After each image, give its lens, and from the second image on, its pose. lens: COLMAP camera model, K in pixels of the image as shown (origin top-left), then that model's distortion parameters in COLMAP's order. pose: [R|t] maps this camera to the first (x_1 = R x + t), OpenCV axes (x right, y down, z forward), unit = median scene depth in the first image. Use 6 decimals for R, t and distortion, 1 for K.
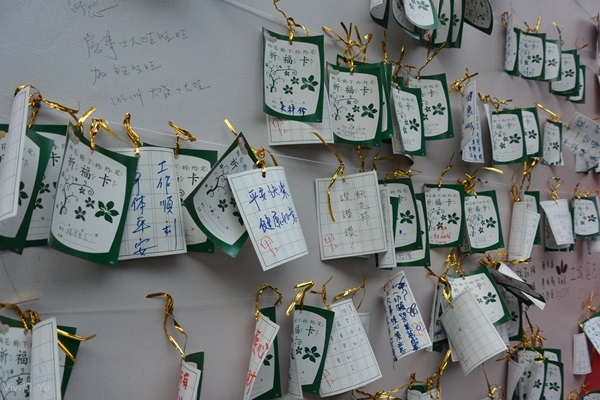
lens RADIAL K [[457.9, 0, 300.1], [0, 457.9, 199.3], [0, 0, 1]] dist [-0.076312, 0.011265]
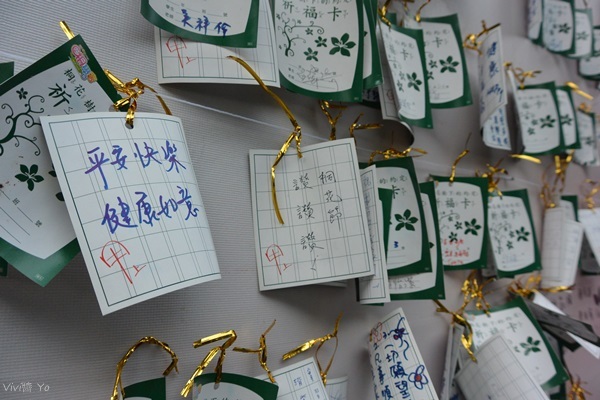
lens RADIAL K [[457.9, 0, 299.4], [0, 457.9, 200.8], [0, 0, 1]] dist [-0.076312, 0.011265]
pose [[0.999891, -0.001179, 0.014732, 0.084877], [0.002002, 0.998431, -0.055959, 0.050396], [-0.014643, 0.055982, 0.998324, 0.403084]]
